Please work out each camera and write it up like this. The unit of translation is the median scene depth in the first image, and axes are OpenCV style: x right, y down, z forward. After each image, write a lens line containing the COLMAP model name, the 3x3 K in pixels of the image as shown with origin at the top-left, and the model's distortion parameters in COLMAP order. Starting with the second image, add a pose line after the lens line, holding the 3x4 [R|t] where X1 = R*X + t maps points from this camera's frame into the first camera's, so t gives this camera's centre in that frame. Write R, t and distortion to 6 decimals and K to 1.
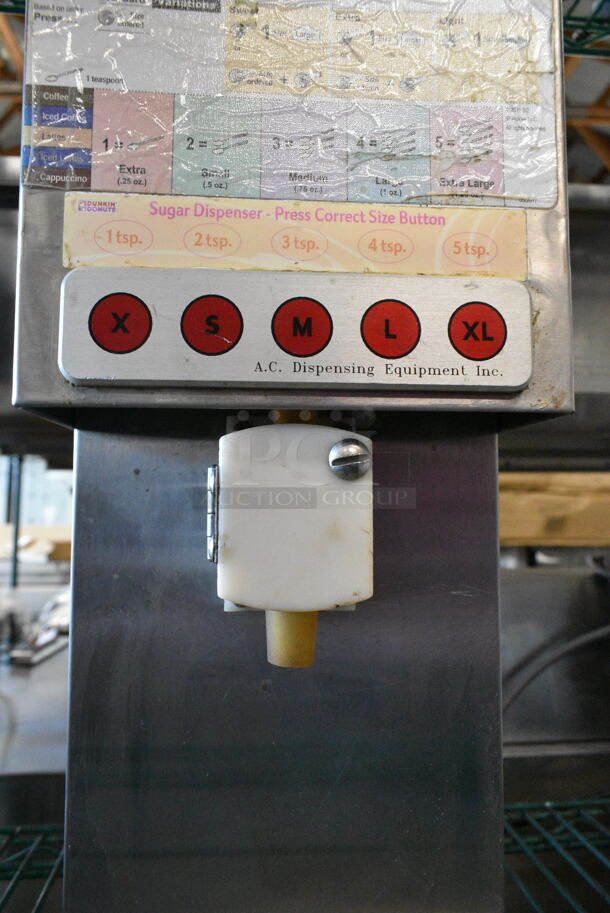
lens RADIAL K [[684.1, 0, 303.4], [0, 684.1, 459.7], [0, 0, 1]] dist [-0.013930, 0.011044]
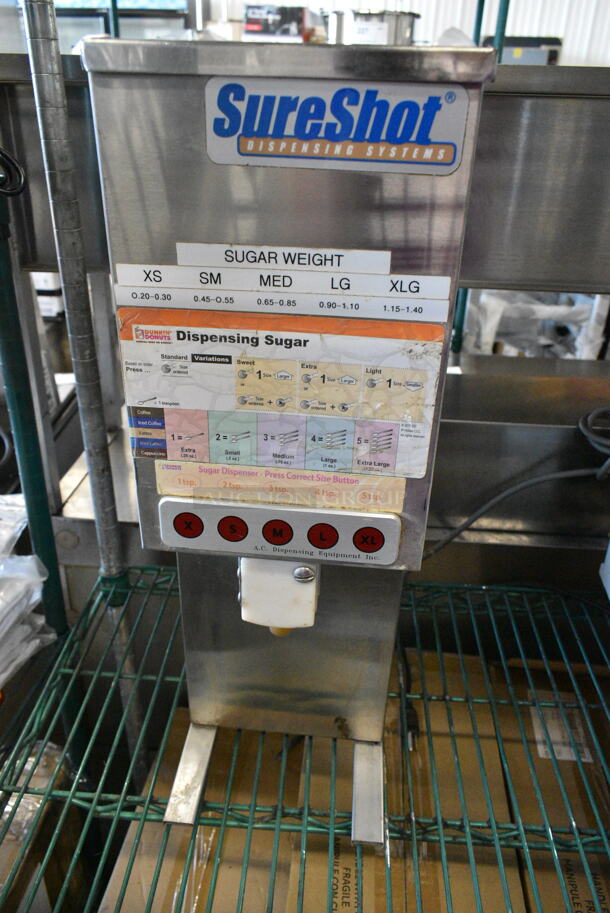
lens RADIAL K [[684.1, 0, 301.5], [0, 684.1, 458.9], [0, 0, 1]] dist [-0.013930, 0.011044]
pose [[0.985490, 0.101478, -0.136060, 0.305347], [-0.009749, 0.834115, 0.551504, -1.427430], [0.169455, -0.542175, 0.823001, -0.483592]]
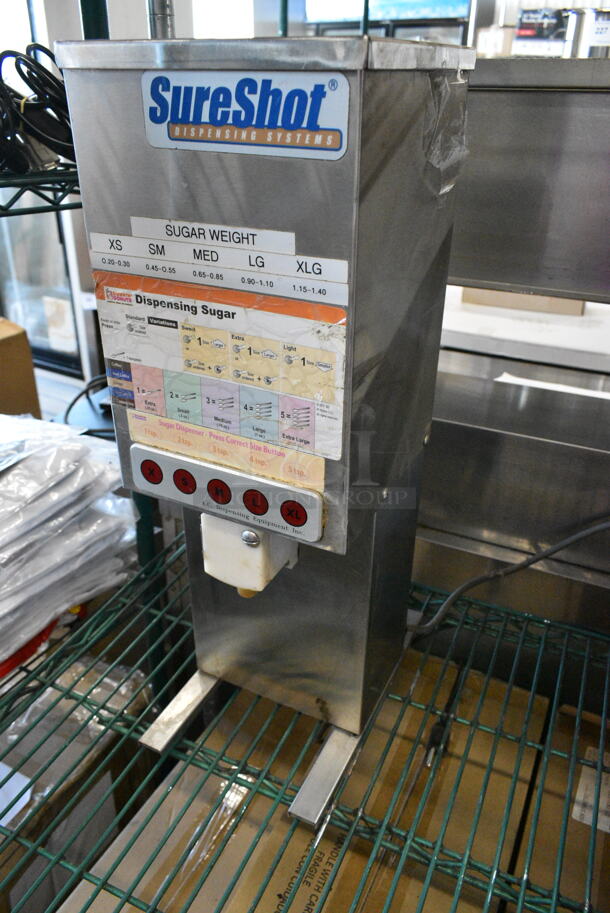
lens RADIAL K [[684.1, 0, 303.4], [0, 684.1, 458.9], [0, 0, 1]] dist [-0.013930, 0.011044]
pose [[0.859878, 0.253272, -0.443241, 1.119450], [0.030475, 0.841236, 0.539809, -1.394164], [0.509589, -0.477678, 0.715642, -0.336550]]
